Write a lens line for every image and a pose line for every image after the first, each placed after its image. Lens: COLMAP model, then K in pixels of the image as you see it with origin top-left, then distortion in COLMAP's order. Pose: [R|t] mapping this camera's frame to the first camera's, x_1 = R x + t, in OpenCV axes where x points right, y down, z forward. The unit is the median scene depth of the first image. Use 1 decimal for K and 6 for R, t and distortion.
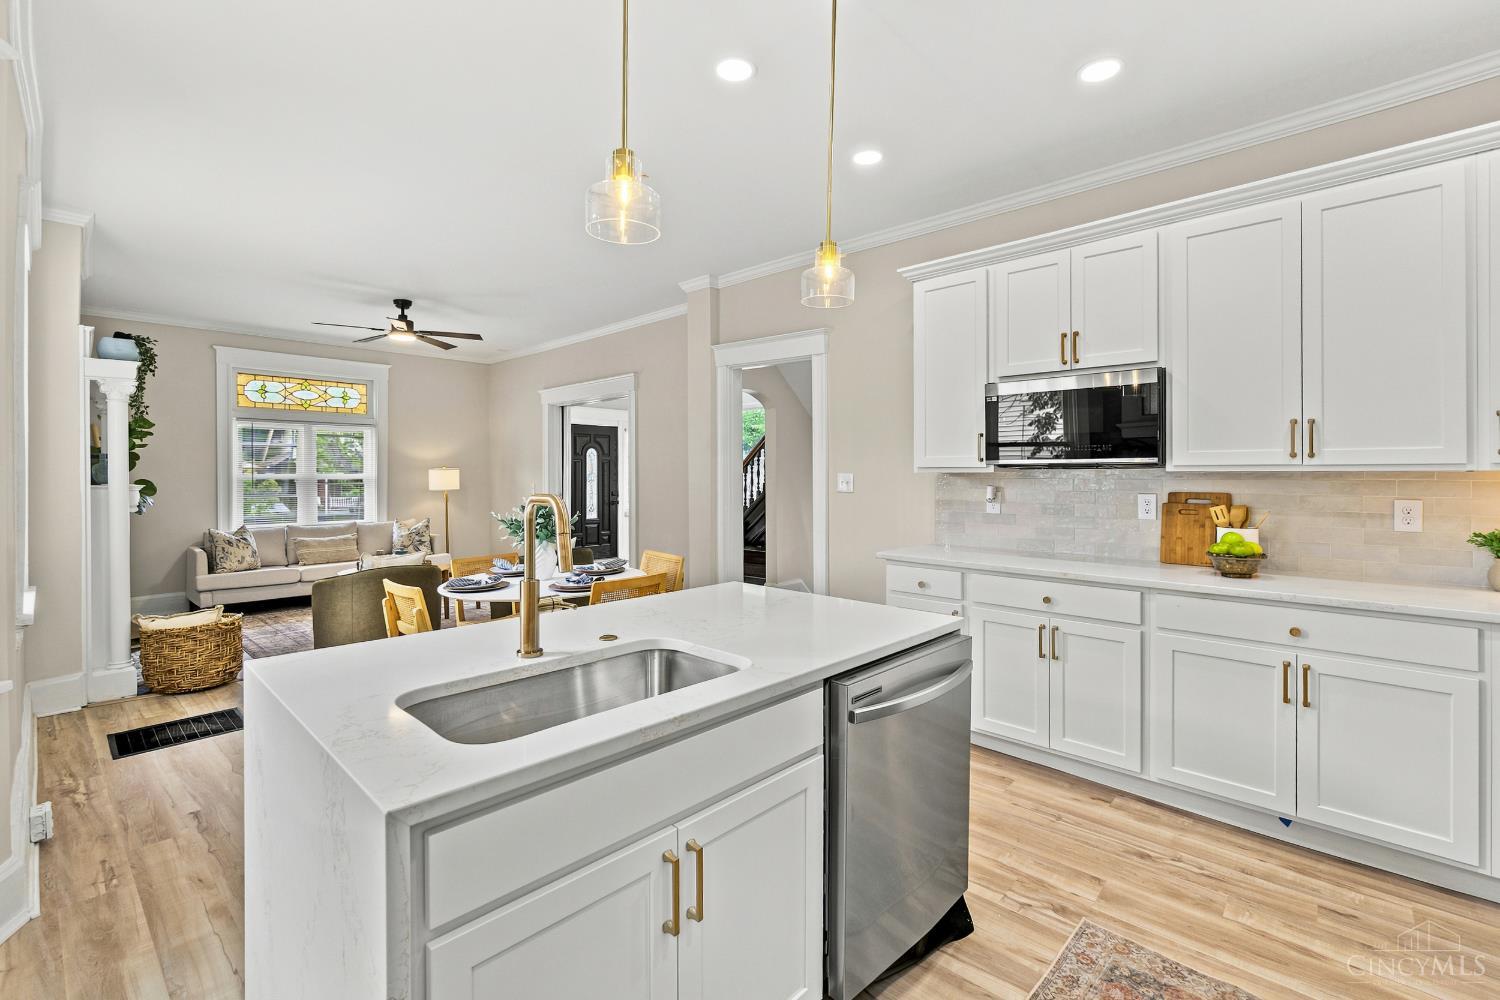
lens RADIAL K [[664.8, 0, 763.7], [0, 664.8, 477.5], [0, 0, 1]] dist [-0.010988, -0.000116]
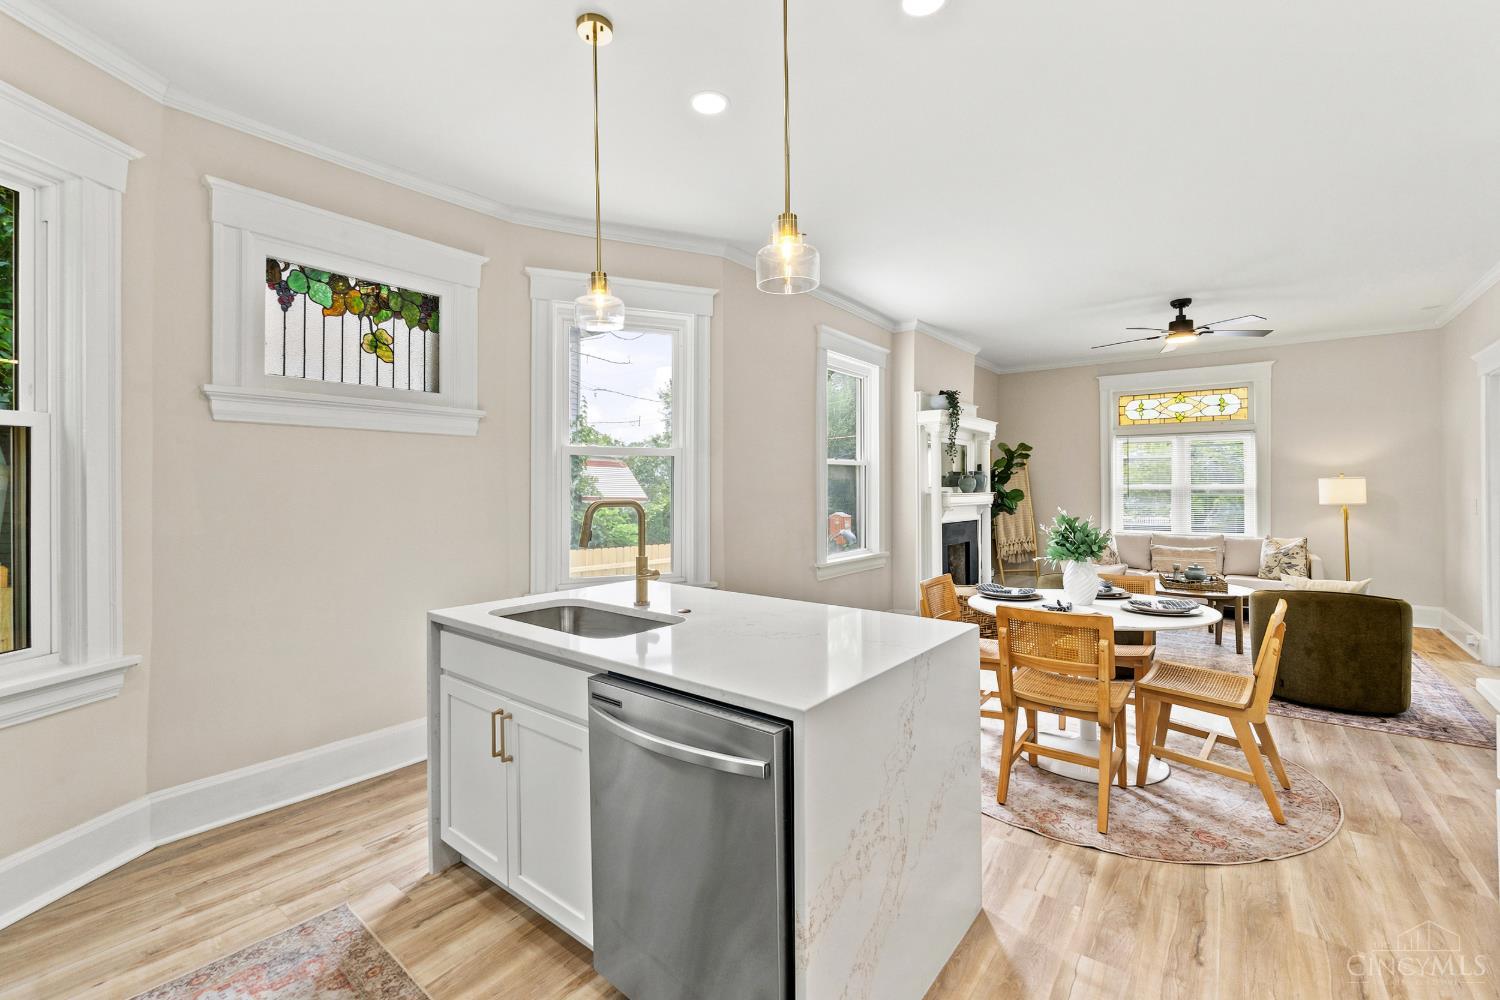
lens RADIAL K [[647.3, 0, 737.0], [0, 647.3, 495.0], [0, 0, 1]] dist [-0.007594, 0.000535]
pose [[0.076892, 0.013525, -0.996948, 0.422031], [-0.001058, 0.999909, 0.013484, -0.003148], [0.997039, 0.000018, 0.076899, 0.399934]]
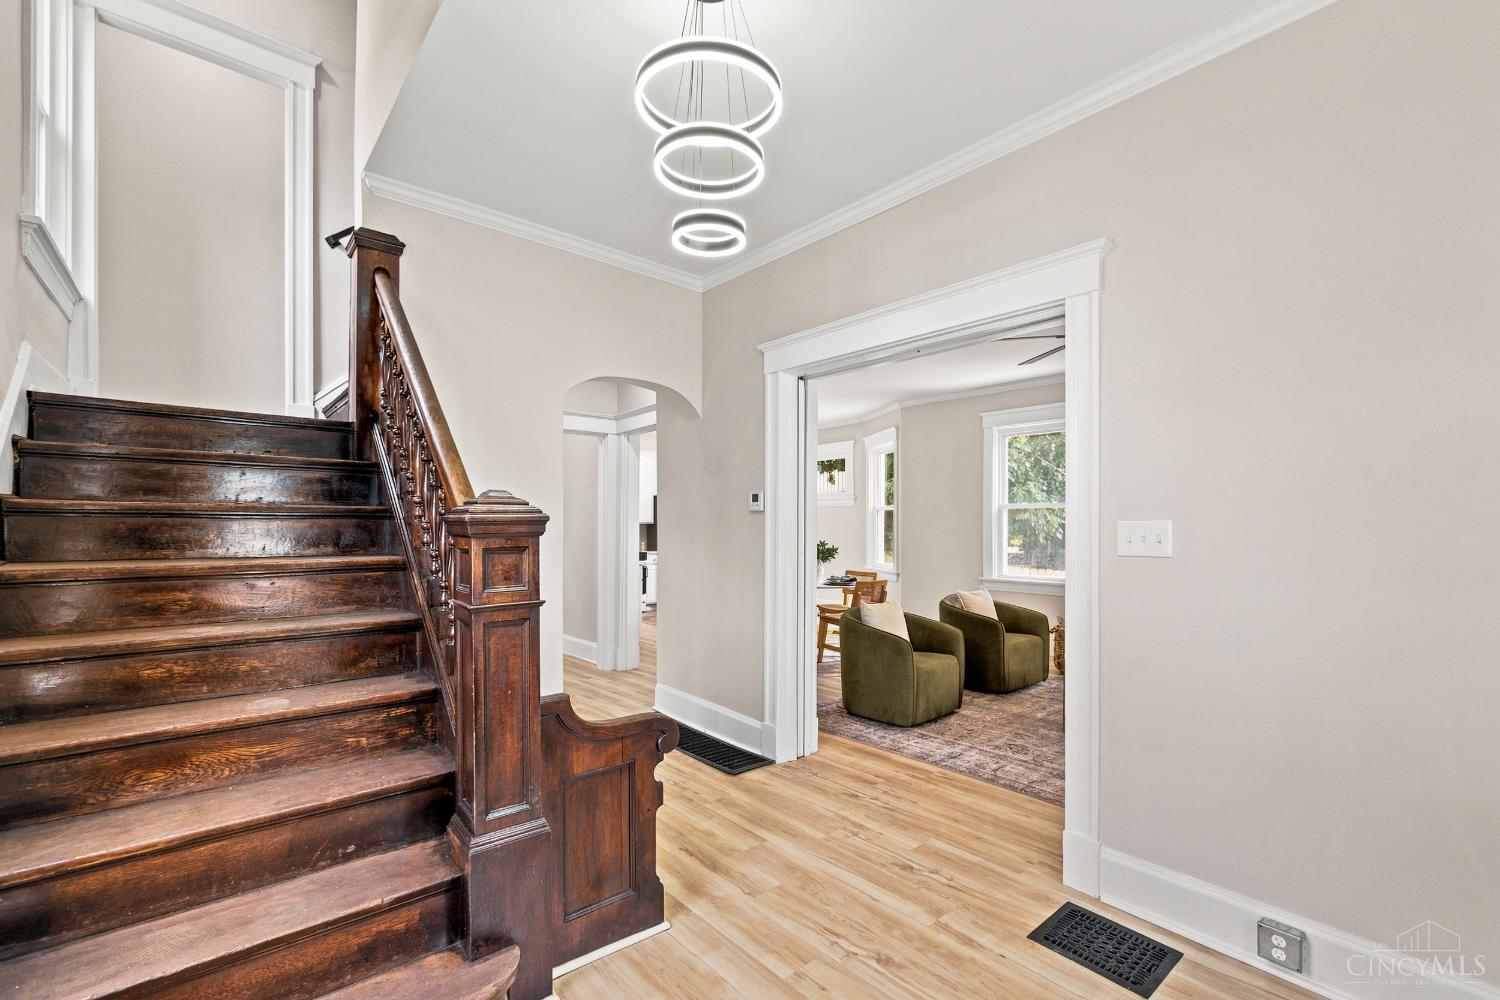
lens RADIAL K [[656.2, 0, 752.4], [0, 656.2, 520.6], [0, 0, 1]] dist [-0.001175, 0.000045]
pose [[-0.992499, 0.001855, 0.122237, -0.320261], [0.001607, 0.999996, -0.002129, -0.008948], [-0.122240, -0.001917, -0.992499, 2.366008]]
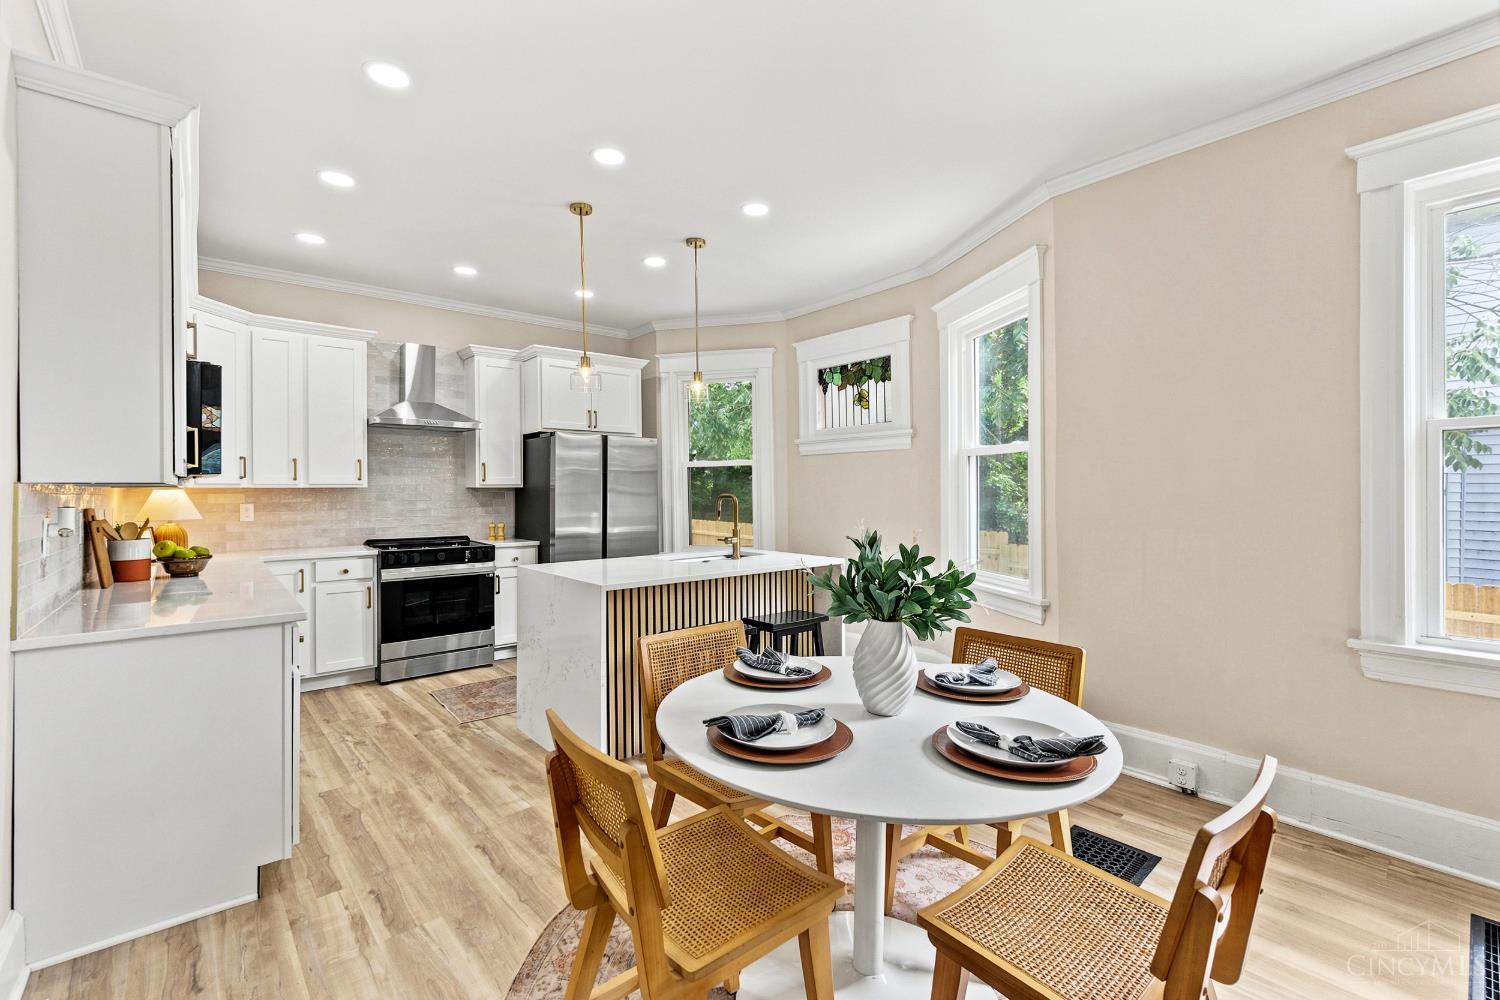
lens RADIAL K [[652.2, 0, 746.1], [0, 652.2, 490.9], [0, 0, 1]] dist [0.016871, 0.000131]
pose [[-0.992890, 0.004569, 0.118952, -0.247561], [0.004866, 0.999986, 0.002213, 0.002306], [-0.118940, 0.002776, -0.992898, 1.242528]]
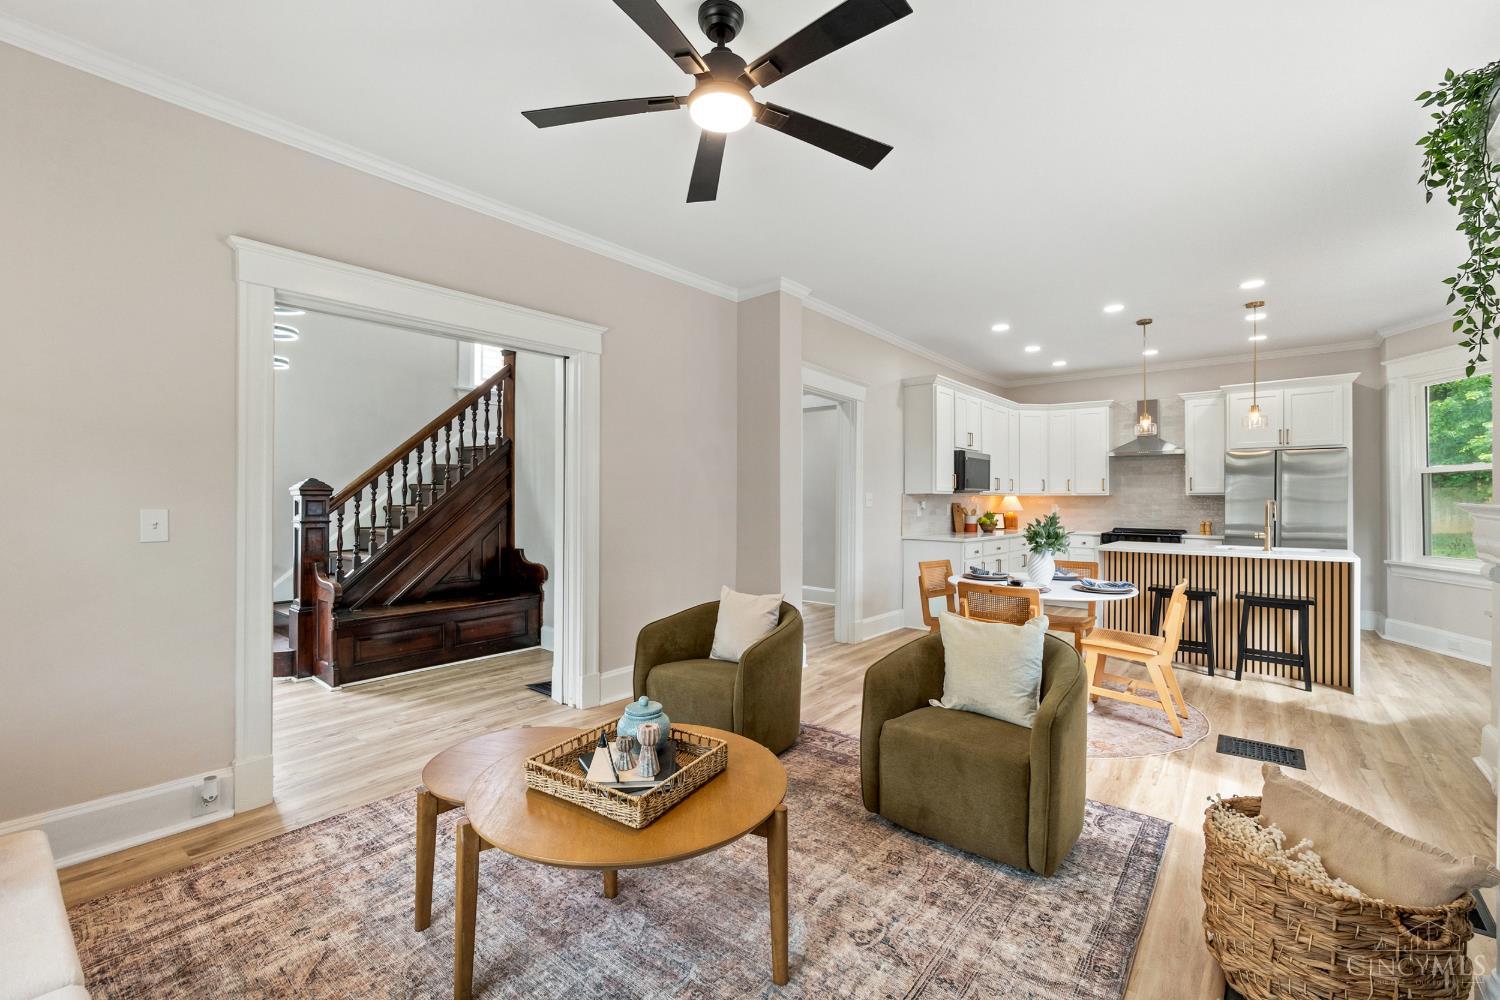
lens RADIAL K [[641.9, 0, 750.8], [0, 641.9, 506.5], [0, 0, 1]] dist [-0.001669, 0.000610]
pose [[-0.054889, -0.010967, 0.998432, -1.187036], [0.001555, 0.999938, 0.011069, 0.005686], [-0.998491, 0.002160, -0.054869, 1.316904]]
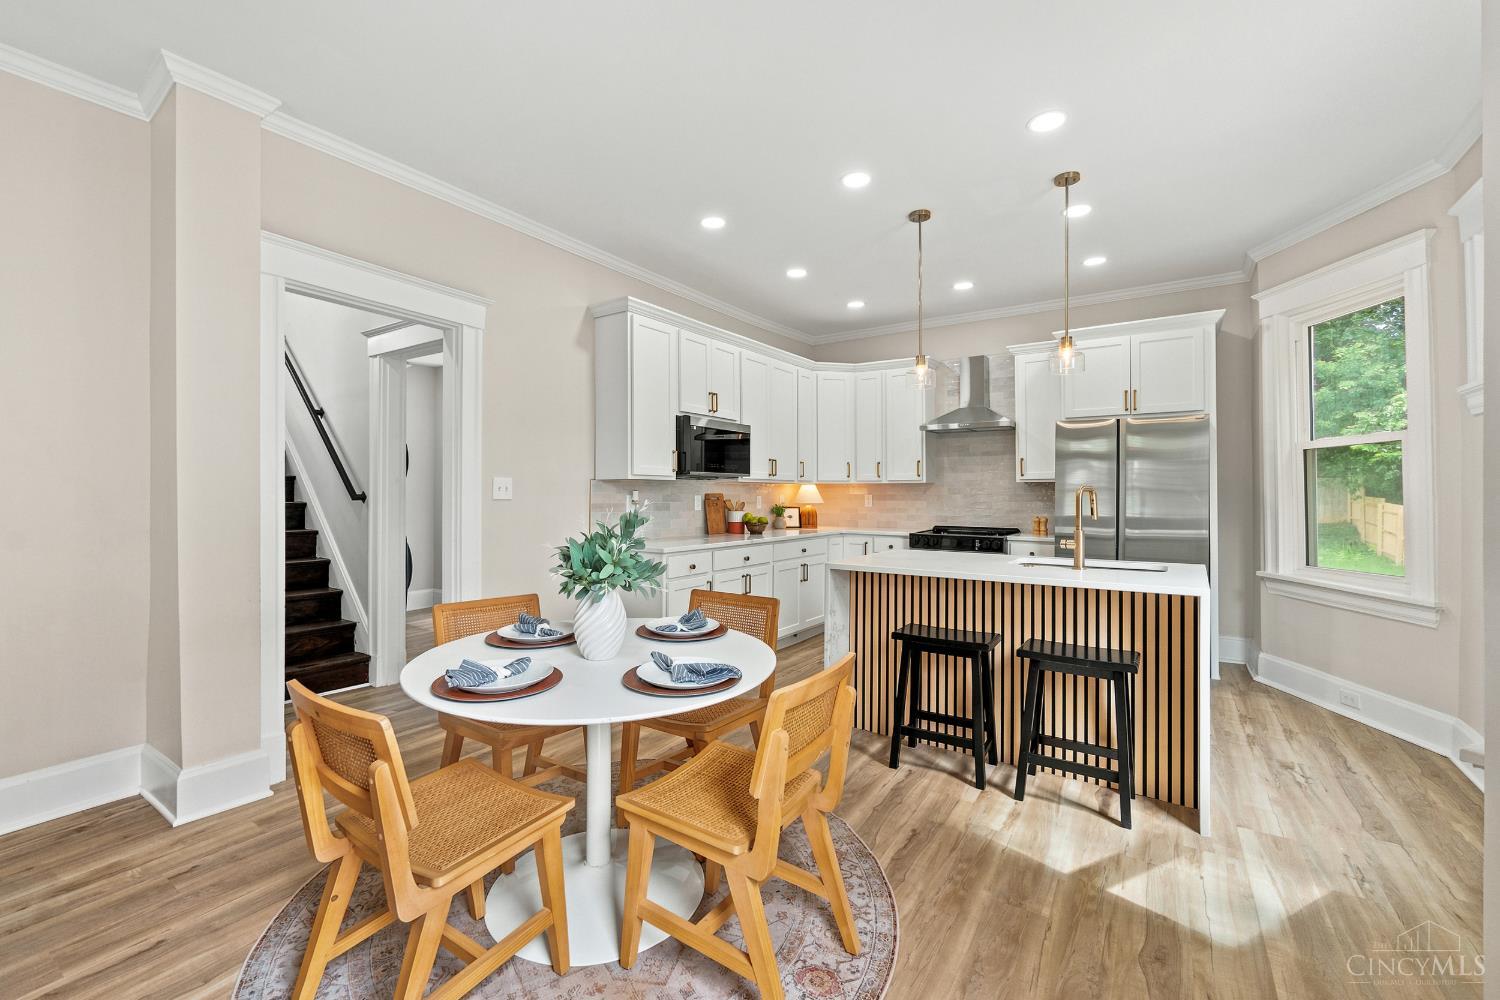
lens RADIAL K [[636.0, 0, 750.0], [0, 636.0, 500.0], [0, 0, 1]] dist [-0.002933, -0.000434]
pose [[-0.150977, -0.011697, 0.988468, -0.738560], [0.004500, 0.999911, 0.012520, 0.013574], [-0.988527, 0.006338, -0.150911, 0.805792]]
